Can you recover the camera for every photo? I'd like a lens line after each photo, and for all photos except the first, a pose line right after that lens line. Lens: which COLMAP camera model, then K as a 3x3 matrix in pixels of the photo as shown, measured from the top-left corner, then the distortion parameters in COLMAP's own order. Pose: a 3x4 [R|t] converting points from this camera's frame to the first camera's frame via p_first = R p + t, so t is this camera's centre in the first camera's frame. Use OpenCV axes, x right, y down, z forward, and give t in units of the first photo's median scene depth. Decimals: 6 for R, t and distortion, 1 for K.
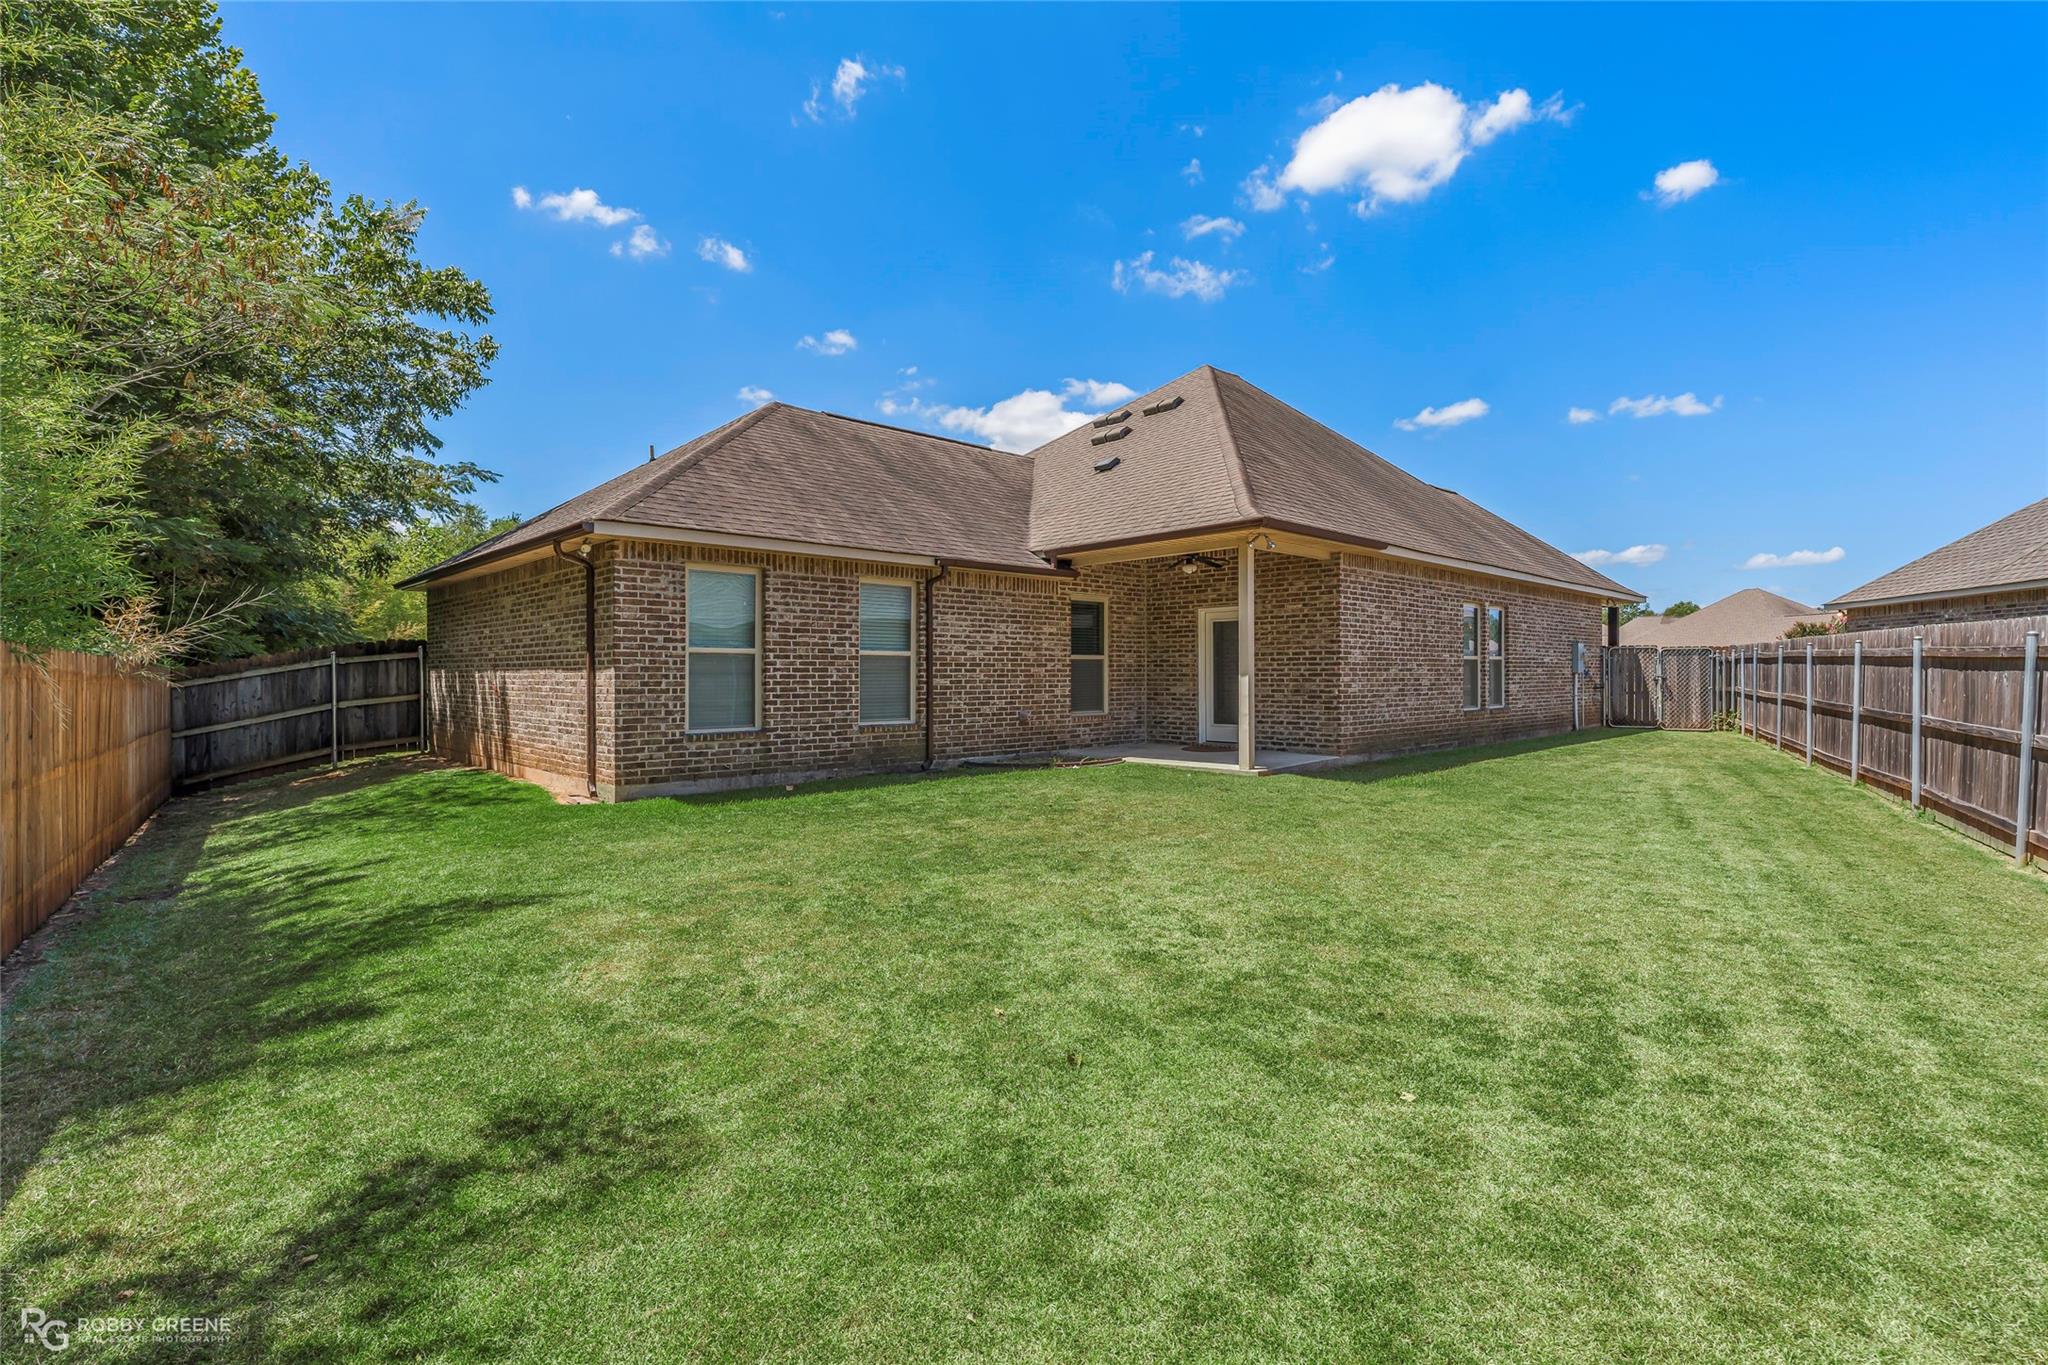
lens RADIAL K [[926.2, 0, 1027.4], [0, 926.2, 666.7], [0, 0, 1]] dist [0.000185, -0.000280]
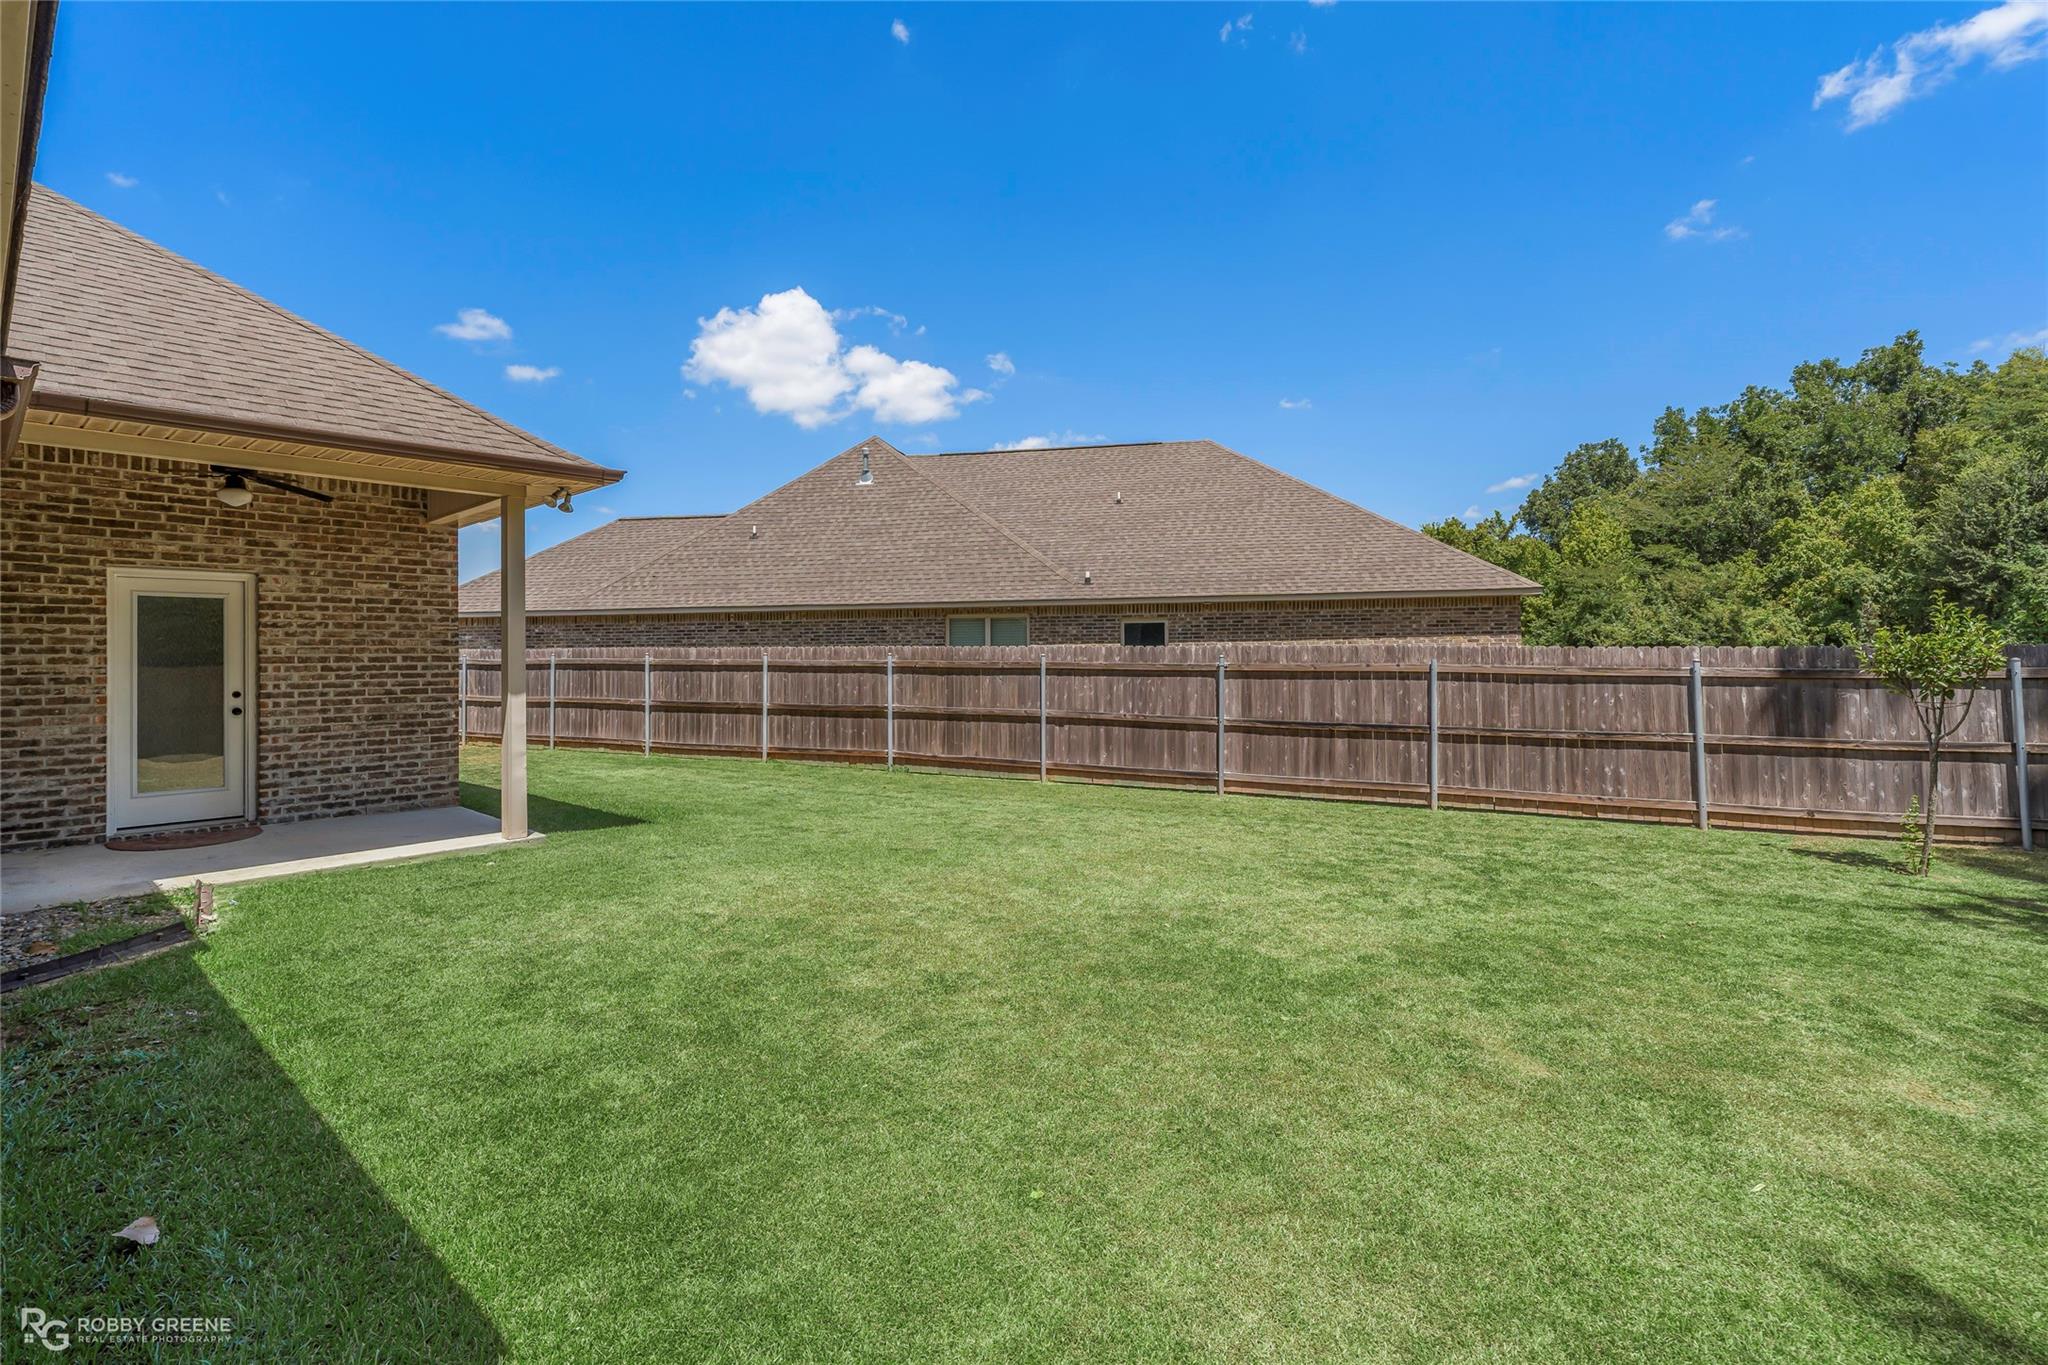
lens RADIAL K [[926.2, 0, 1027.4], [0, 926.2, 666.7], [0, 0, 1]] dist [0.000185, -0.000280]
pose [[-0.071043, -0.002322, 0.997471, -0.386885], [0.003645, 0.999990, 0.002588, -0.009236], [-0.997467, 0.003819, -0.071034, 0.597101]]
